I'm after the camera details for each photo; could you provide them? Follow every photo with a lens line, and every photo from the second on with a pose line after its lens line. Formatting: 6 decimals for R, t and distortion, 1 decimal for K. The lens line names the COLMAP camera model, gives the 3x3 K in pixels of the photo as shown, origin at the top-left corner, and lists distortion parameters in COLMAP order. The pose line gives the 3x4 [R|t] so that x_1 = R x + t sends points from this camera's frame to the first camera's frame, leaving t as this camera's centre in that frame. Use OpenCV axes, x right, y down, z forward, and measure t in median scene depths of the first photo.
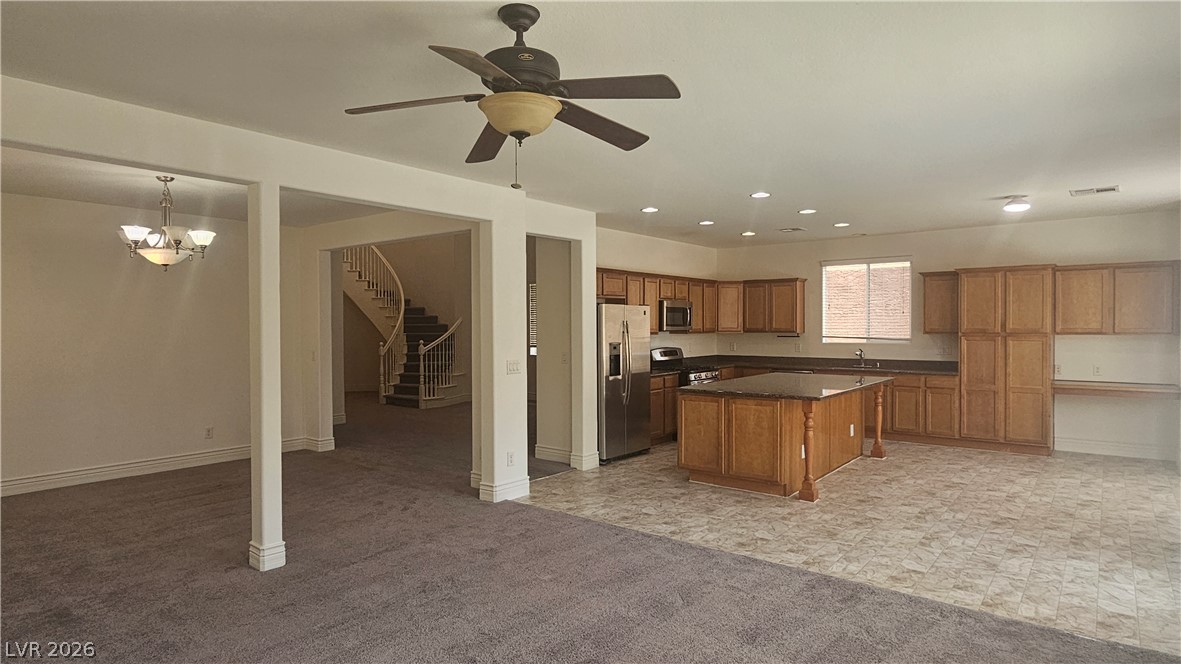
lens RADIAL K [[659.7, 0, 592.6], [0, 659.7, 334.2], [0, 0, 1]] dist [0.006576, 0.001534]
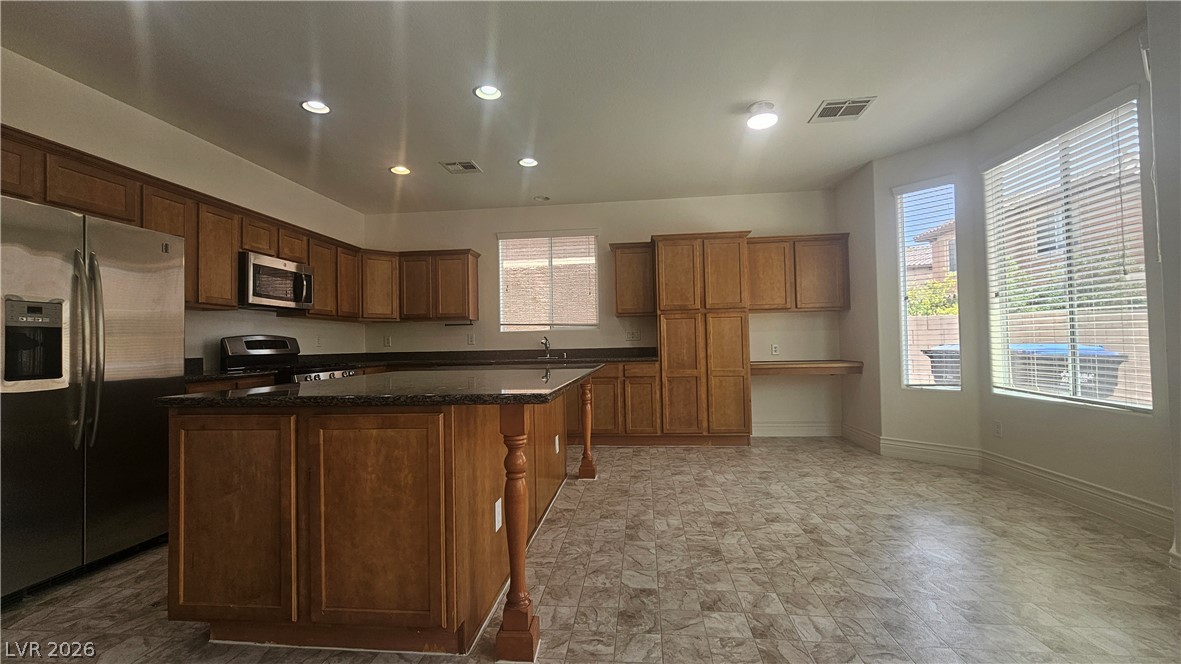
lens RADIAL K [[484.1, 0, 588.4], [0, 484.1, 336.3], [0, 0, 1]] dist [0.001811, 0.000135]
pose [[0.850772, -0.003265, 0.525525, 0.152738], [0.025284, 0.999077, -0.034725, 0.051118], [-0.524927, 0.042831, 0.850069, 0.526504]]
